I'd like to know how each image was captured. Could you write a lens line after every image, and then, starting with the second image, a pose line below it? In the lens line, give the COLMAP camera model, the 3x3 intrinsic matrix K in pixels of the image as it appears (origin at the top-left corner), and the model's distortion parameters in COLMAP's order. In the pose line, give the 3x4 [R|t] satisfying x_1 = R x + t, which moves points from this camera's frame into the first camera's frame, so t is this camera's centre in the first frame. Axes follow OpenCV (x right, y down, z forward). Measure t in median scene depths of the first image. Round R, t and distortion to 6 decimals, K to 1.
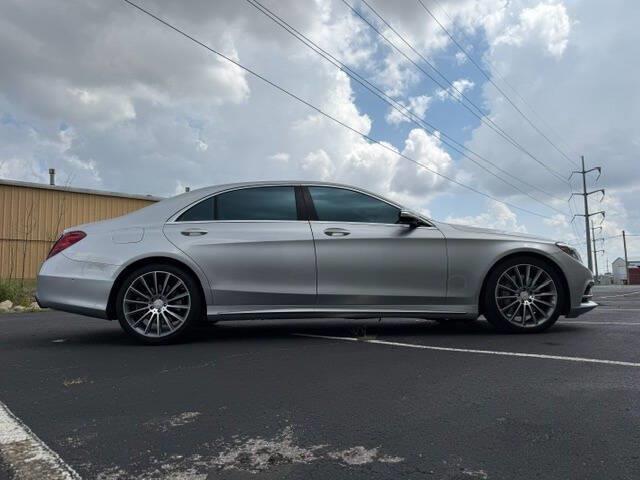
lens RADIAL K [[465.0, 0, 322.1], [0, 465.0, 240.1], [0, 0, 1]] dist [0.033235, -0.035465]
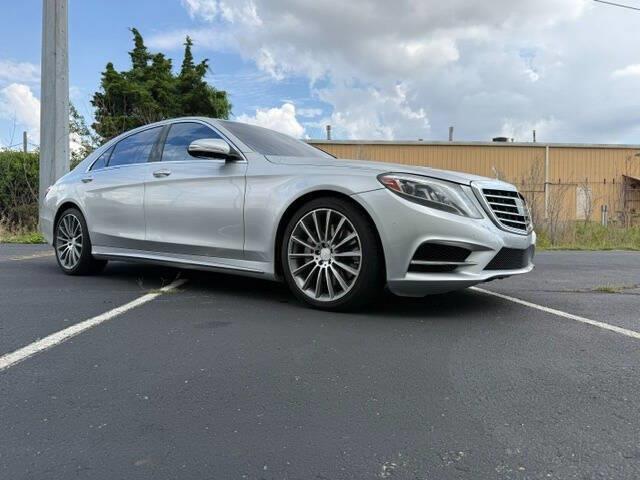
lens RADIAL K [[465.0, 0, 322.3], [0, 465.0, 243.4], [0, 0, 1]] dist [0.033235, -0.035465]
pose [[0.767339, 0.046993, -0.639517, 0.856474], [0.035366, 0.992692, 0.115380, 0.025131], [0.640265, -0.111153, 0.760069, 0.486732]]
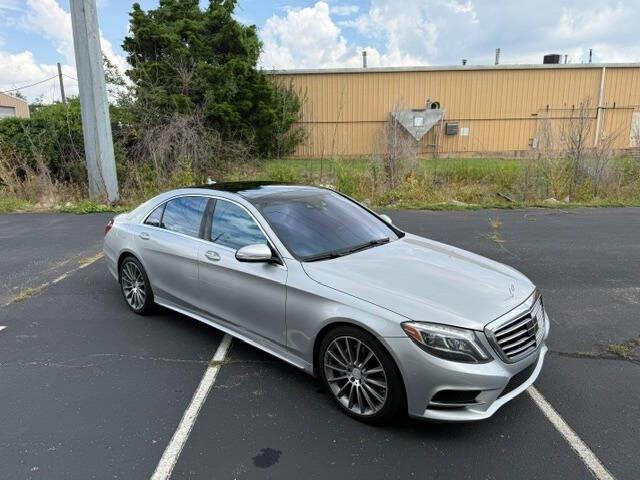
lens RADIAL K [[465.0, 0, 322.6], [0, 465.0, 248.0], [0, 0, 1]] dist [0.033235, -0.035465]
pose [[0.716174, 0.168550, -0.677263, 0.890768], [0.068260, 0.948832, 0.308317, -0.331674], [0.694576, -0.267038, 0.668023, 0.485742]]
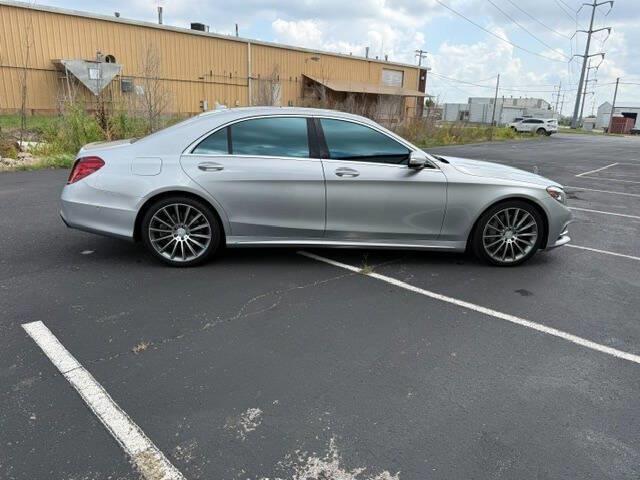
lens RADIAL K [[465.0, 0, 323.3], [0, 465.0, 241.7], [0, 0, 1]] dist [0.033235, -0.035465]
pose [[0.997820, 0.037057, 0.054600, -0.073385], [-0.054351, 0.930768, 0.361548, -0.247976], [-0.037422, -0.363727, 0.930754, -0.037702]]
